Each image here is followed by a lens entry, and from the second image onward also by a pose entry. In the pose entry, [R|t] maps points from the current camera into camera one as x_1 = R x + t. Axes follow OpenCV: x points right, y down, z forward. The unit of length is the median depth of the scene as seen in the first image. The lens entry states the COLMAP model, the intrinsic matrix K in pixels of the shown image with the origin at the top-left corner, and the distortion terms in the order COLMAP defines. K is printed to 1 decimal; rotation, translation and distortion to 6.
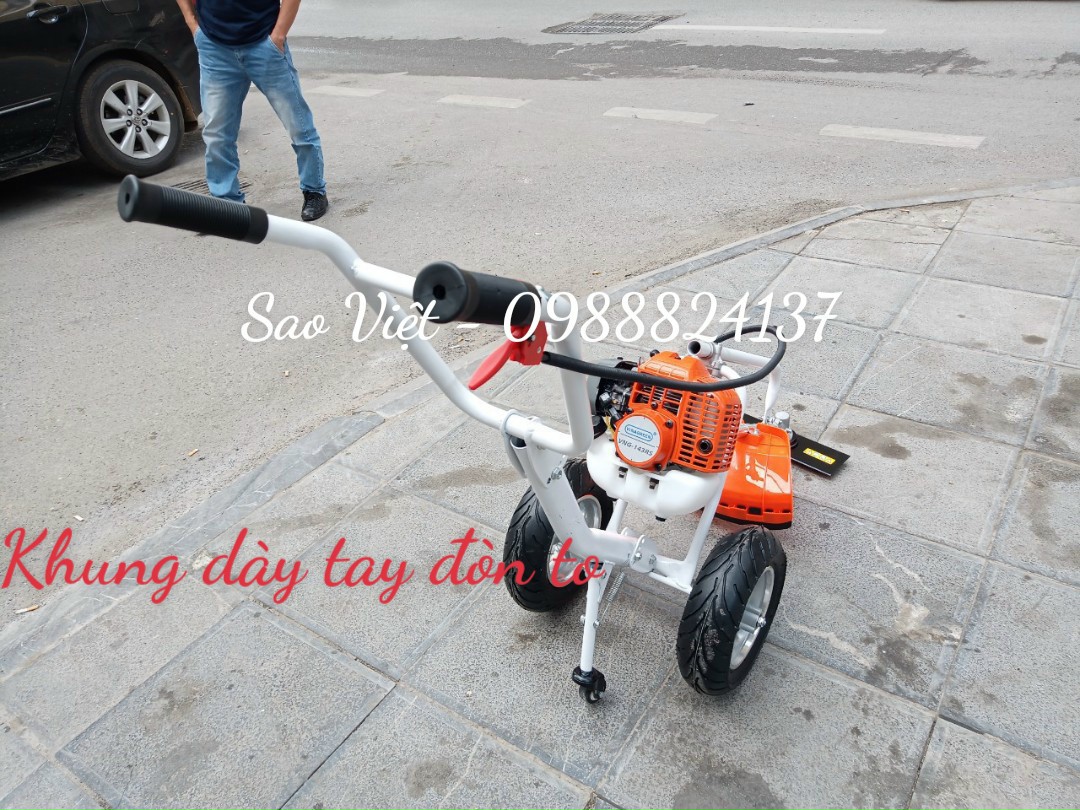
lens RADIAL K [[856.3, 0, 540.0], [0, 856.3, 405.0], [0, 0, 1]] dist [0.007709, 0.003447]
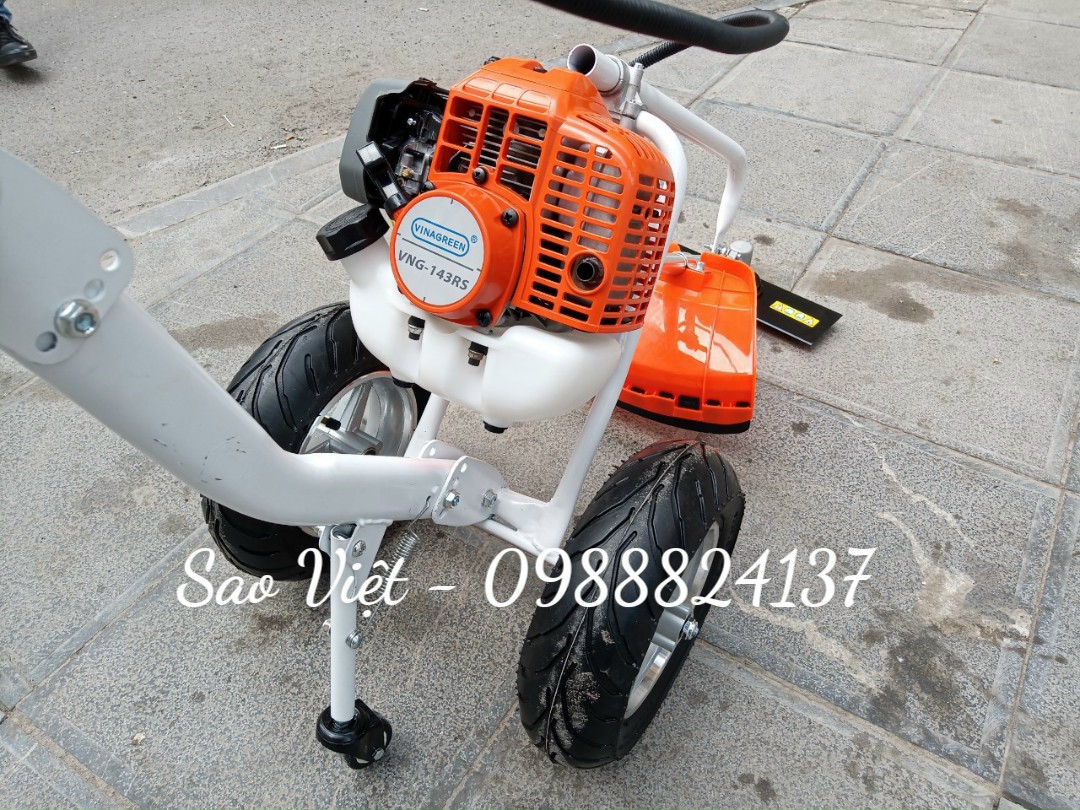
lens RADIAL K [[856.3, 0, 540.0], [0, 856.3, 405.0], [0, 0, 1]] dist [0.007709, 0.003447]
pose [[0.997063, 0.020317, 0.073838, 0.115807], [-0.031837, 0.986867, 0.158367, 0.039426], [-0.069651, -0.160253, 0.984616, 0.471019]]
